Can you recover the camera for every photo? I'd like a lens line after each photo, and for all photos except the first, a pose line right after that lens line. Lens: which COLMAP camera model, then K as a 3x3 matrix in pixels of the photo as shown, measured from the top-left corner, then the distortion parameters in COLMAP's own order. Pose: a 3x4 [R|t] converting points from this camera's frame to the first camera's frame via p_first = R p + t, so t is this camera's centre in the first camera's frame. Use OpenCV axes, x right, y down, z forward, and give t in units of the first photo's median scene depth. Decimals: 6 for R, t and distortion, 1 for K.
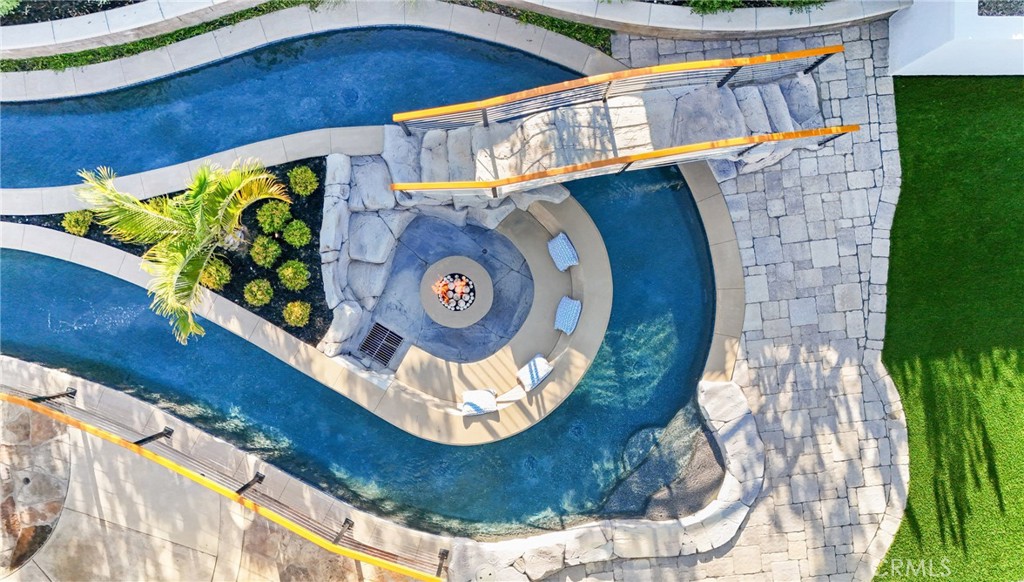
lens RADIAL K [[772.6, 0, 520.5], [0, 772.6, 293.1], [0, 0, 1]] dist [0.078457, -0.083220]
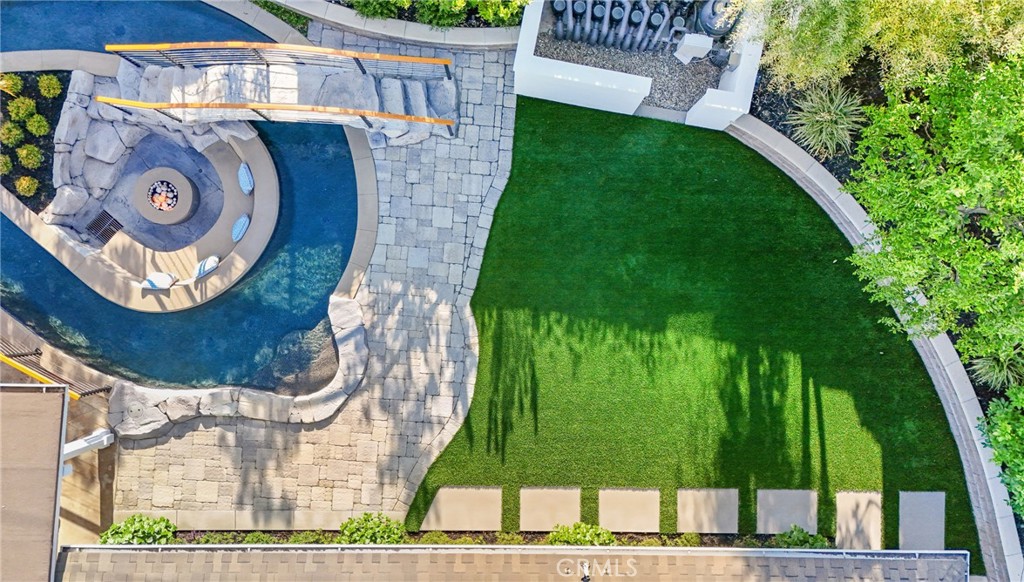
lens RADIAL K [[772.6, 0, 517.2], [0, 772.6, 293.1], [0, 0, 1]] dist [0.078457, -0.083220]
pose [[0.983258, 0.182197, 0.002912, 0.537223], [-0.182201, 0.983260, 0.001394, 0.050224], [-0.002609, -0.001901, 0.999995, -0.308827]]
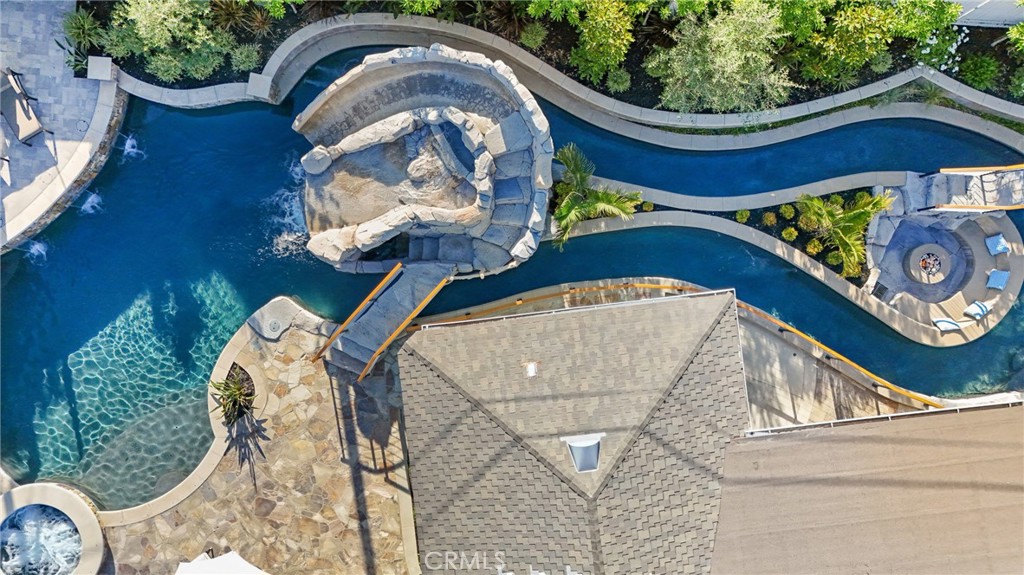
lens RADIAL K [[760.3, 0, 511.4], [0, 760.3, 287.9], [0, 0, 1]] dist [0.059646, -0.049048]
pose [[0.998426, 0.054239, -0.014293, -1.067751], [-0.054200, 0.998525, 0.003069, 0.106552], [0.014438, -0.002289, 0.999893, -0.846407]]
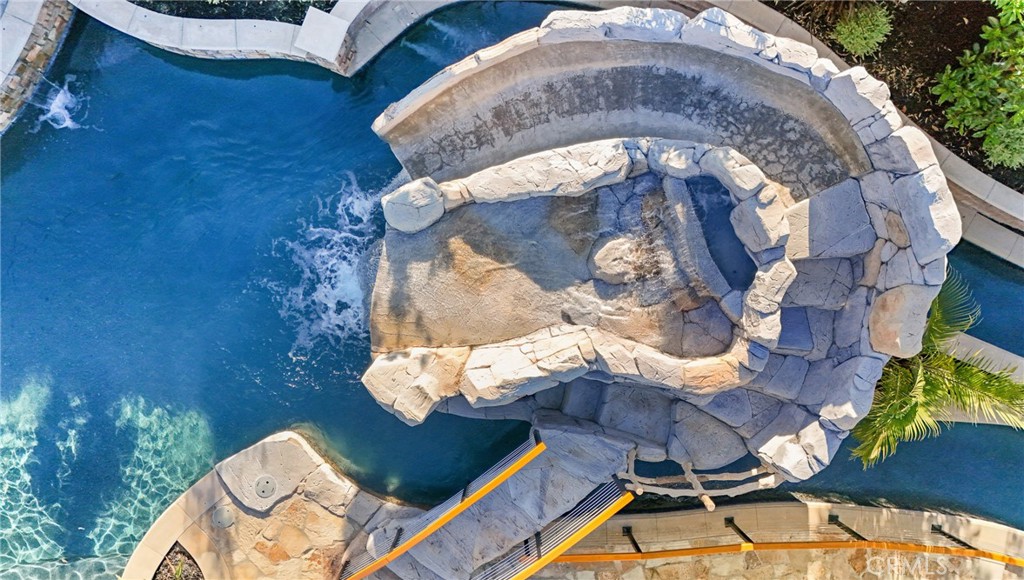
lens RADIAL K [[772.6, 0, 502.5], [0, 772.6, 290.0], [0, 0, 1]] dist [0.078457, -0.083220]
pose [[0.972891, 0.230263, -0.021477, -1.396296], [-0.230353, 0.973106, -0.001755, -0.073640], [0.020496, 0.006655, 0.999768, -0.014375]]
